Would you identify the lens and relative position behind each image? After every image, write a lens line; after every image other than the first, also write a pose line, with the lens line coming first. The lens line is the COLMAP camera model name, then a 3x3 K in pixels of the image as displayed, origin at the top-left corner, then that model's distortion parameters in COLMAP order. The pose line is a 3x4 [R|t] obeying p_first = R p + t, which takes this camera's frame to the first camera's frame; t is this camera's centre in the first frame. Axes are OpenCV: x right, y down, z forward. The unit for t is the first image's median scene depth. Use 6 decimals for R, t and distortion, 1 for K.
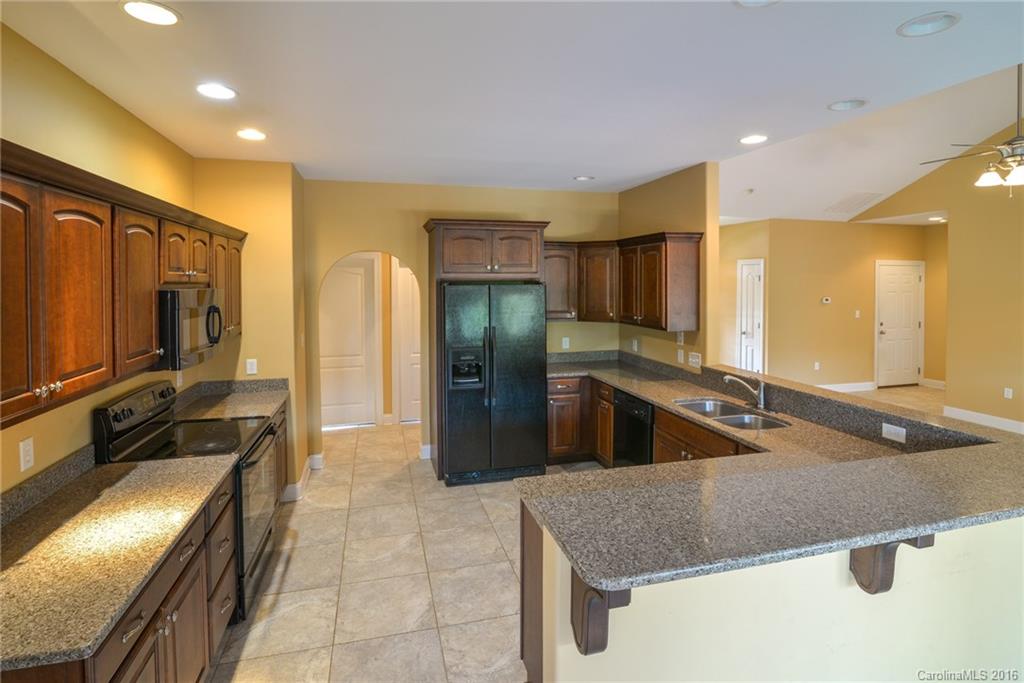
lens RADIAL K [[493.9, 0, 509.6], [0, 493.9, 287.6], [0, 0, 1]] dist [-0.016462, -0.000117]
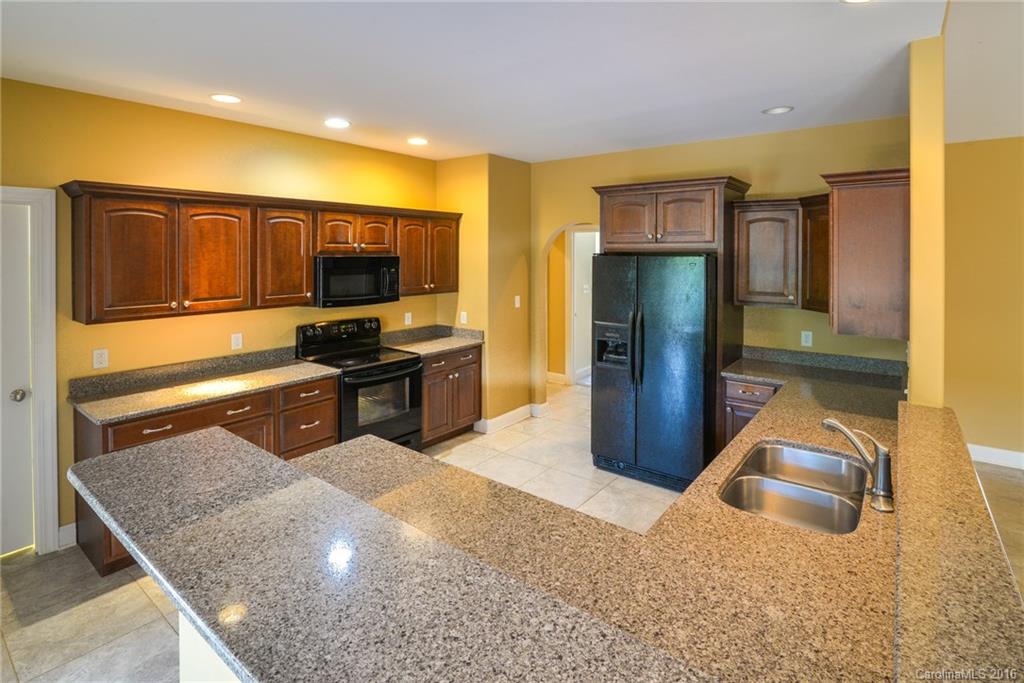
lens RADIAL K [[503.6, 0, 540.1], [0, 503.6, 254.1], [0, 0, 1]] dist [-0.014990, -0.000524]
pose [[0.630474, 0.007105, -0.776178, 0.564427], [-0.014798, 0.999886, -0.002868, -0.004702], [0.776069, 0.013295, 0.630508, 0.301642]]
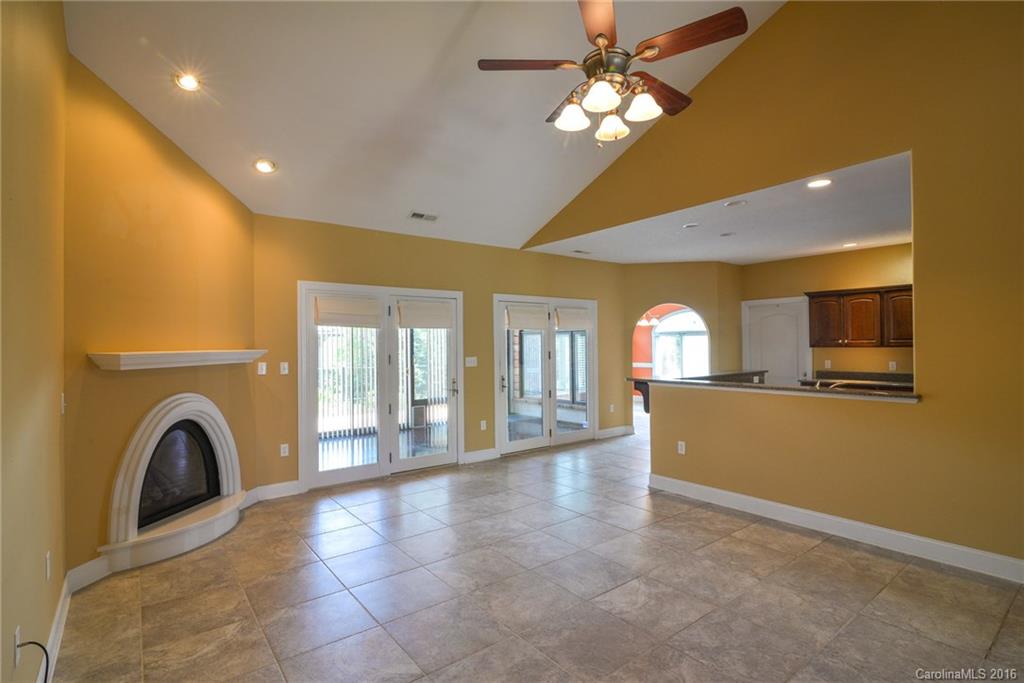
lens RADIAL K [[499.7, 0, 512.0], [0, 499.7, 341.5], [0, 0, 1]] dist [-0.019174, -0.000150]
pose [[-0.923088, 0.011150, -0.384426, 1.271004], [0.007329, 0.999908, 0.011403, 0.048915], [0.384518, 0.007708, -0.923085, 1.426779]]
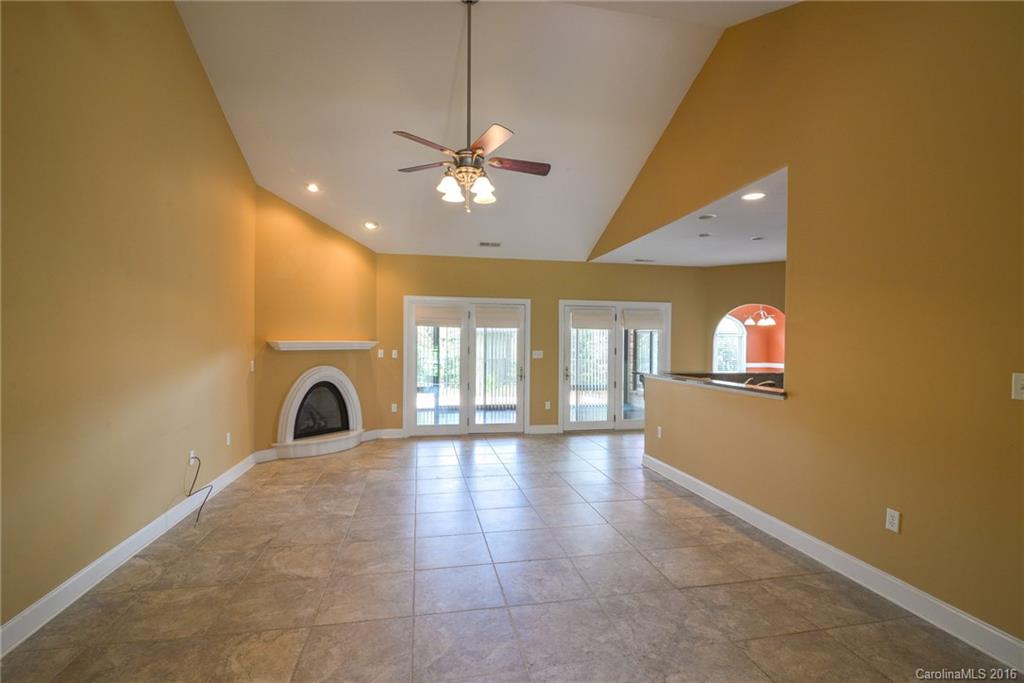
lens RADIAL K [[480.8, 0, 511.0], [0, 480.8, 347.1], [0, 0, 1]] dist [-0.019853, -0.000403]
pose [[-0.997474, -0.005338, 0.070836, 0.794734], [-0.003310, 0.999582, 0.028706, 0.046304], [-0.070960, 0.028399, -0.997075, 1.805241]]
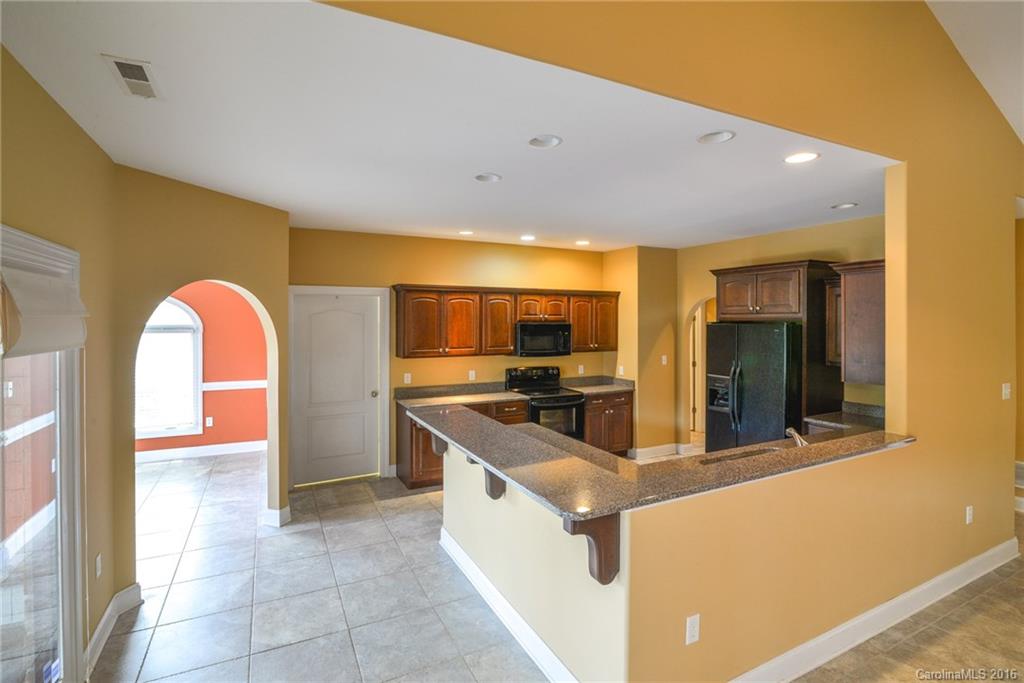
lens RADIAL K [[485.3, 0, 509.2], [0, 485.3, 320.8], [0, 0, 1]] dist [-0.014048, 0.000272]
pose [[0.198798, 0.004259, -0.980031, 0.935712], [-0.016235, 0.999868, 0.001052, -0.006023], [0.979906, 0.015702, 0.198841, 0.269268]]
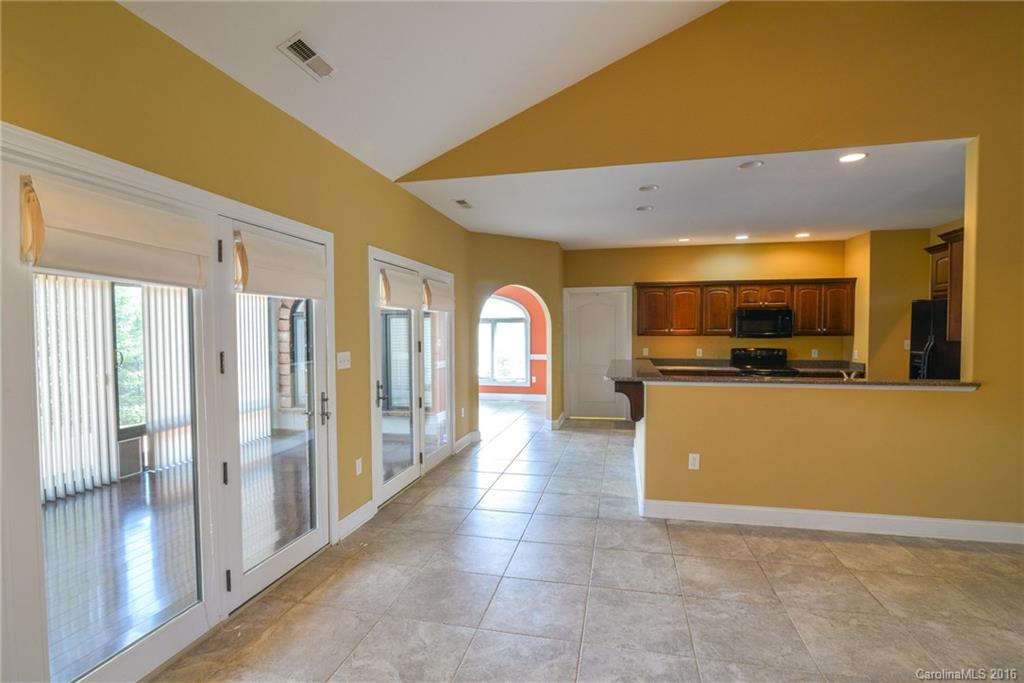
lens RADIAL K [[480.8, 0, 511.0], [0, 480.8, 347.1], [0, 0, 1]] dist [-0.019853, -0.000403]
pose [[-0.470075, 0.034648, -0.881946, 1.391166], [-0.009766, 0.998964, 0.044450, 0.063842], [0.882572, 0.029508, -0.469250, 0.654983]]
